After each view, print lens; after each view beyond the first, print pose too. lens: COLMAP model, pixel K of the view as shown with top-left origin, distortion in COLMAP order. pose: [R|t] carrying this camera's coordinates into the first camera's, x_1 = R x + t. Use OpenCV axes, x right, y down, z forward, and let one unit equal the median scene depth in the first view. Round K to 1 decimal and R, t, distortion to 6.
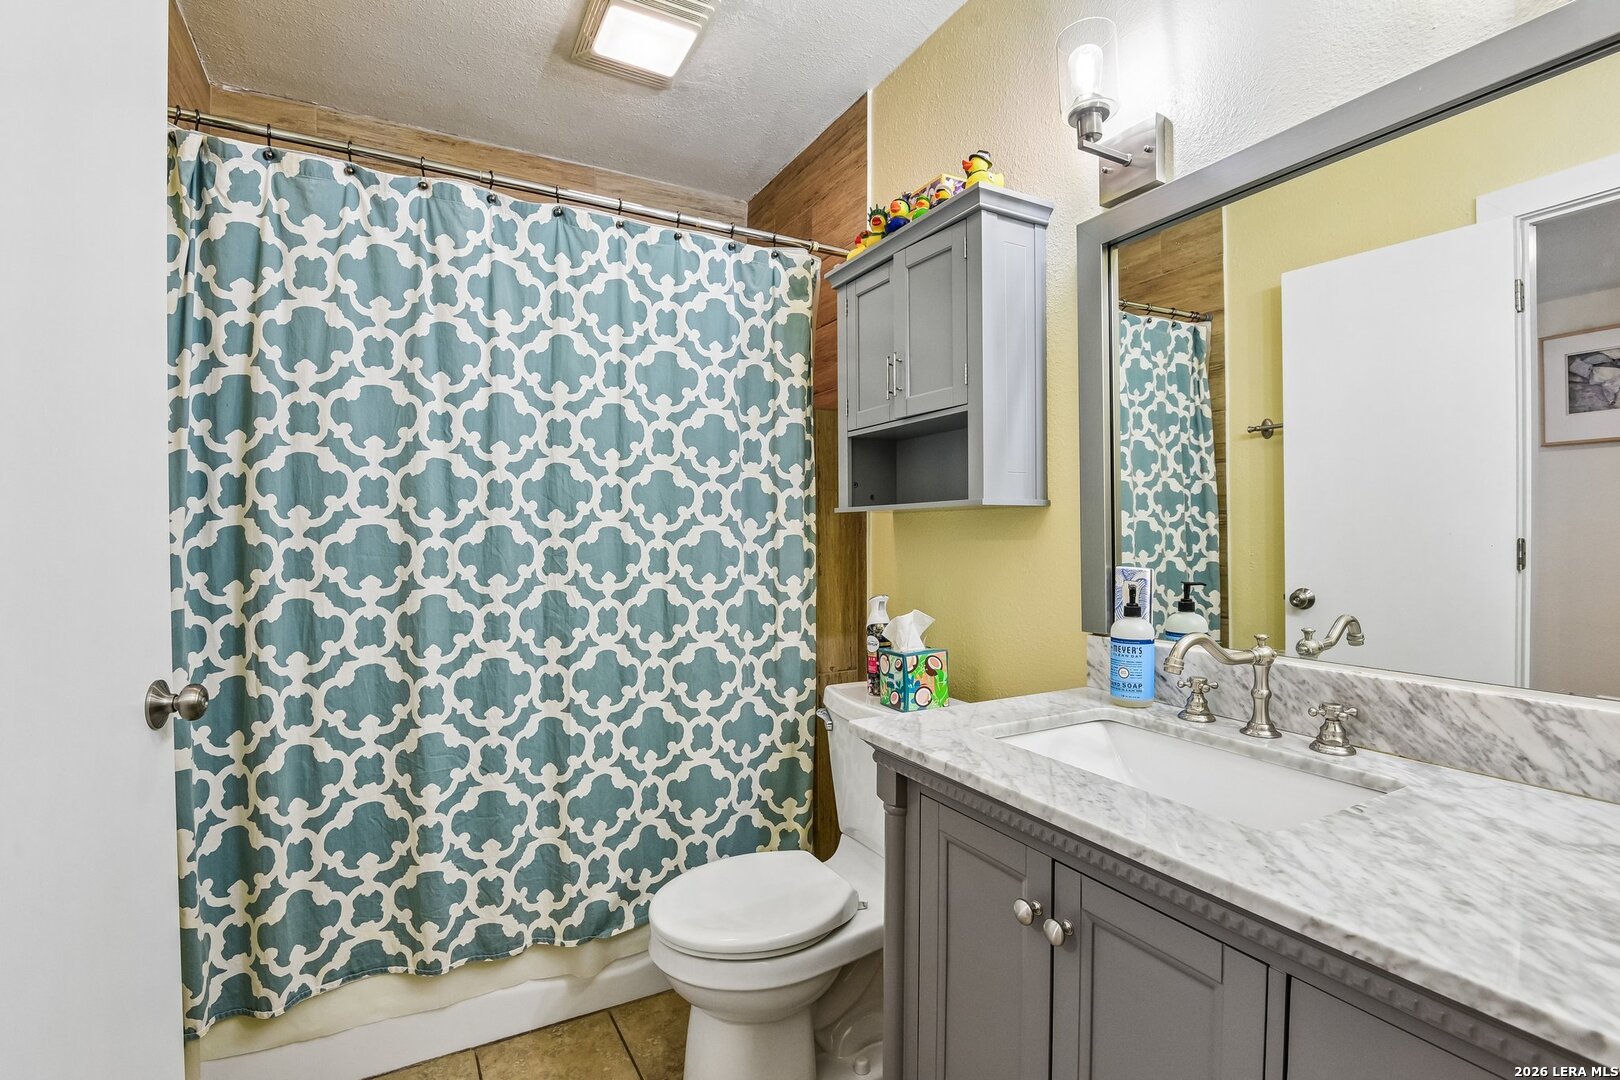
lens RADIAL K [[746.6, 0, 803.4], [0, 746.6, 547.2], [0, 0, 1]] dist [-0.008415, -0.006238]
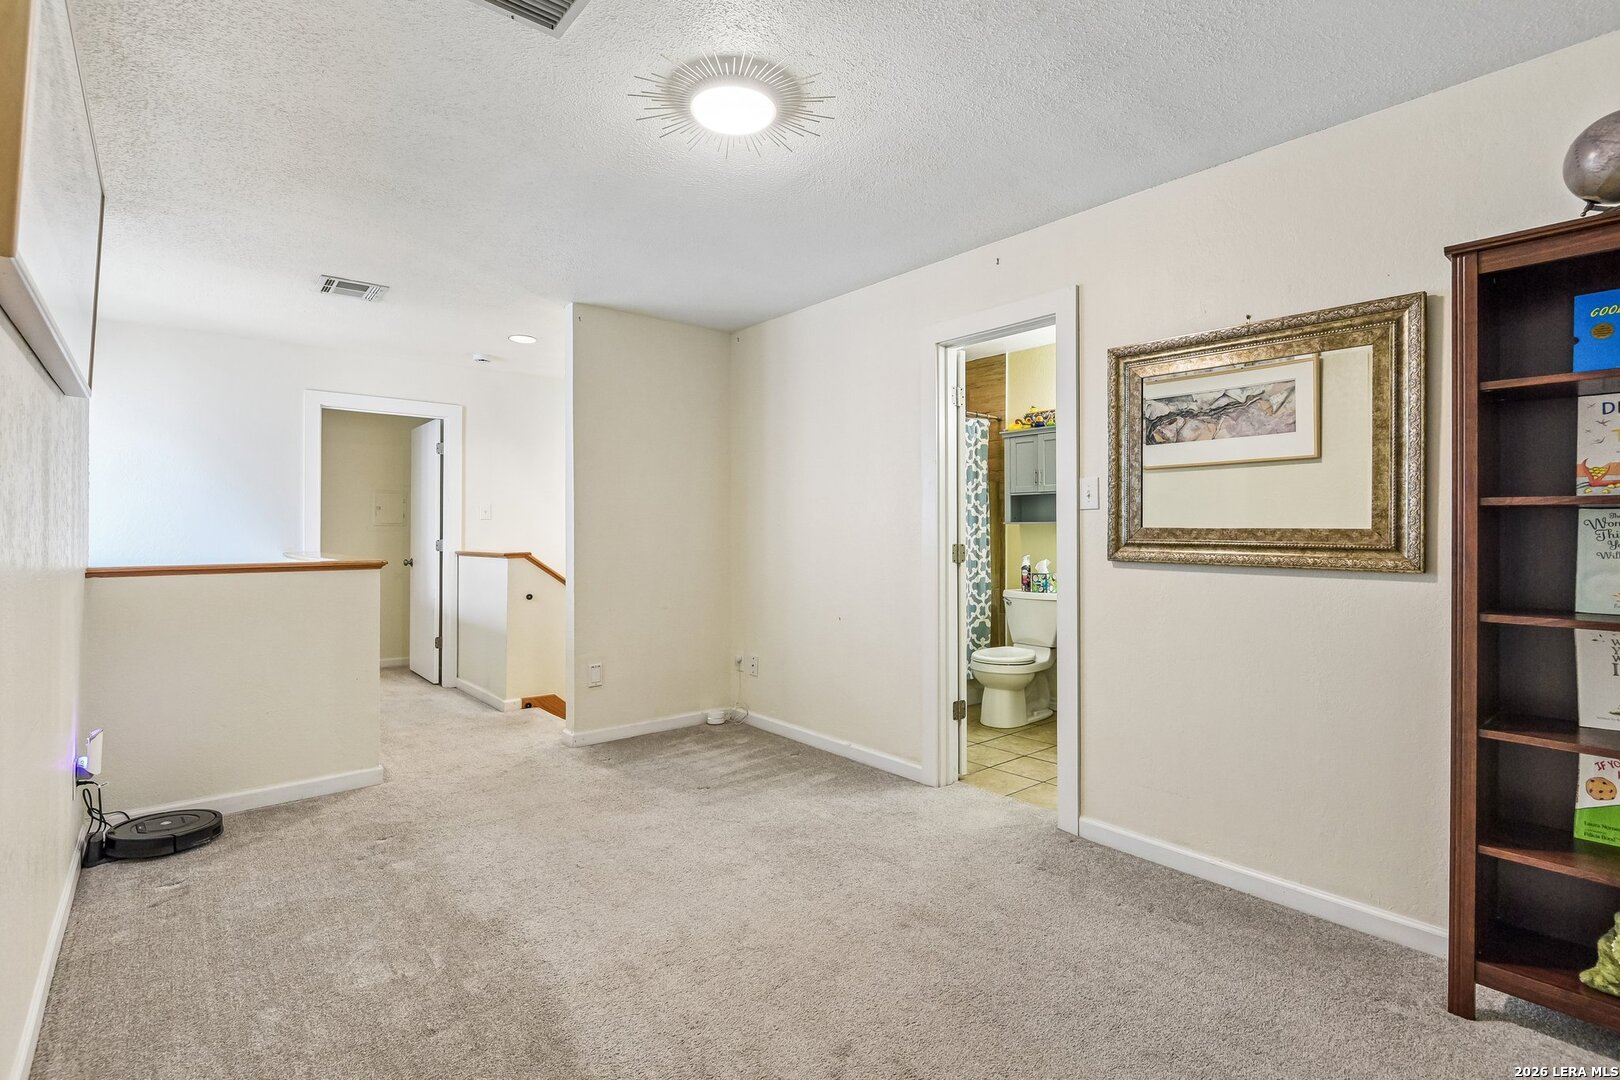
lens RADIAL K [[787.0, 0, 803.7], [0, 787.0, 538.5], [0, 0, 1]] dist [-0.013876, -0.007593]
pose [[0.977574, -0.006473, 0.210491, -1.183880], [0.006581, 0.999978, 0.000188, -0.000619], [-0.210488, 0.001201, 0.977596, -1.487719]]
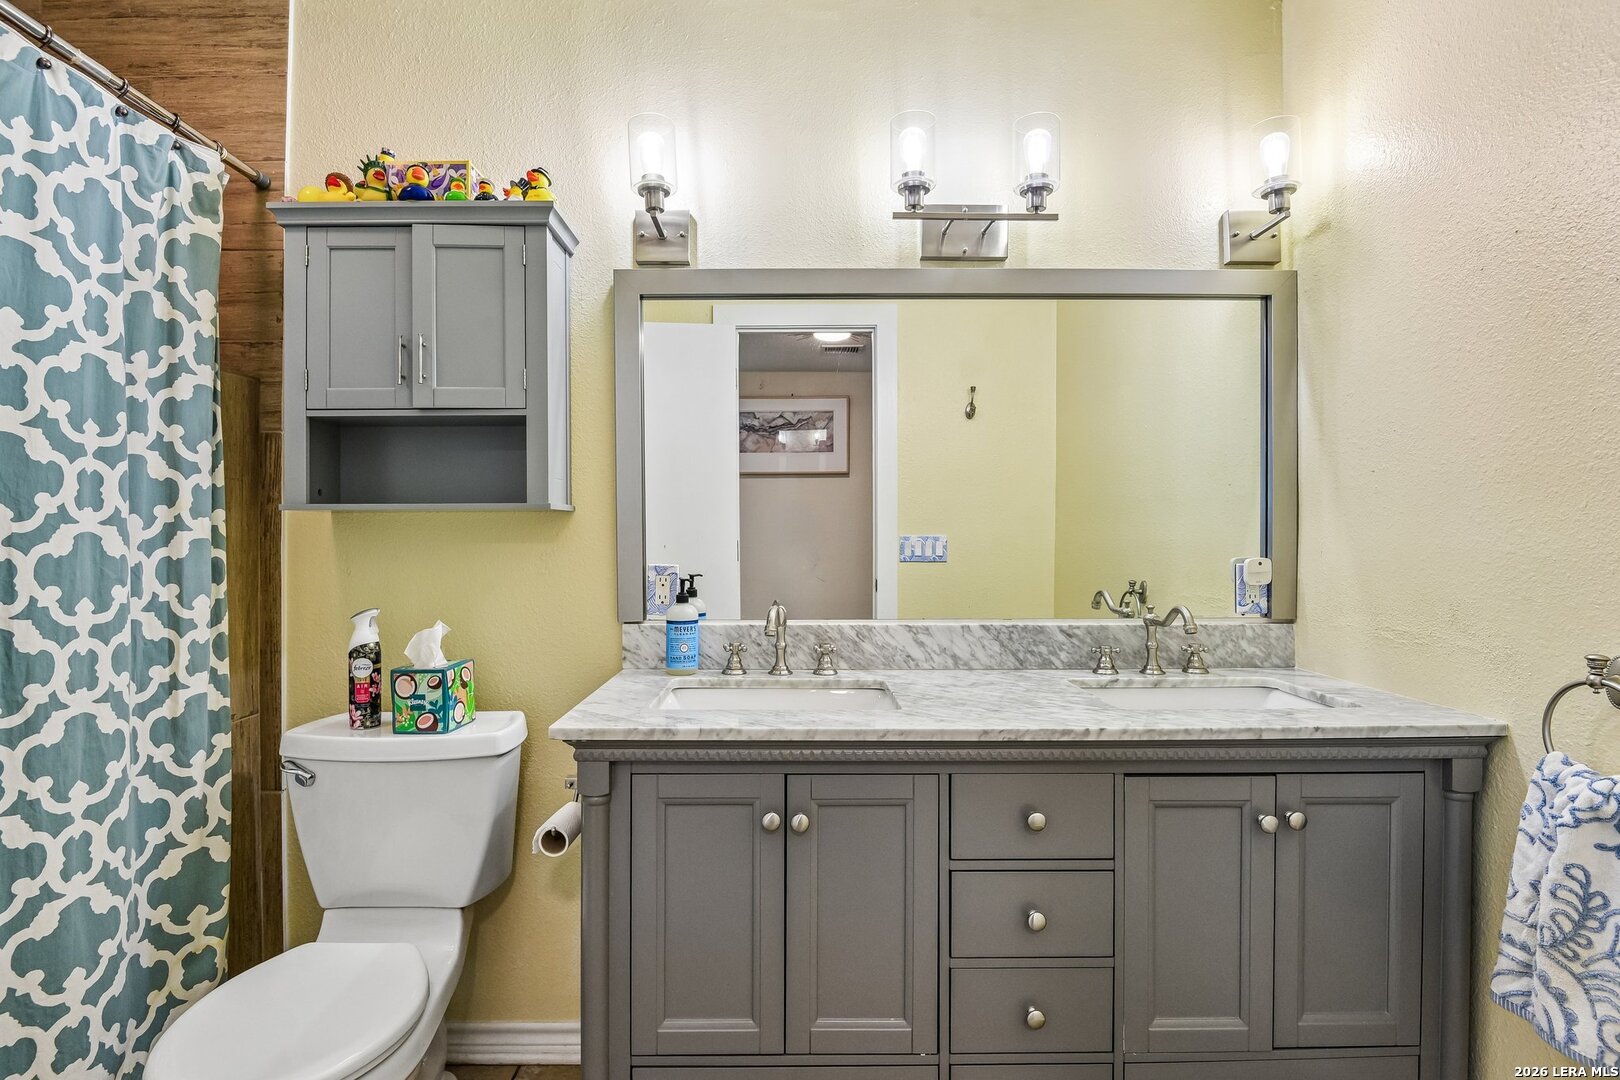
lens RADIAL K [[803.5, 0, 809.6], [0, 803.5, 530.8], [0, 0, 1]] dist [-0.017594, -0.001547]
pose [[0.461256, 0.005636, 0.887249, -0.431009], [0.016820, 0.999745, -0.015095, -0.002430], [-0.887108, 0.021886, 0.461043, 0.123496]]
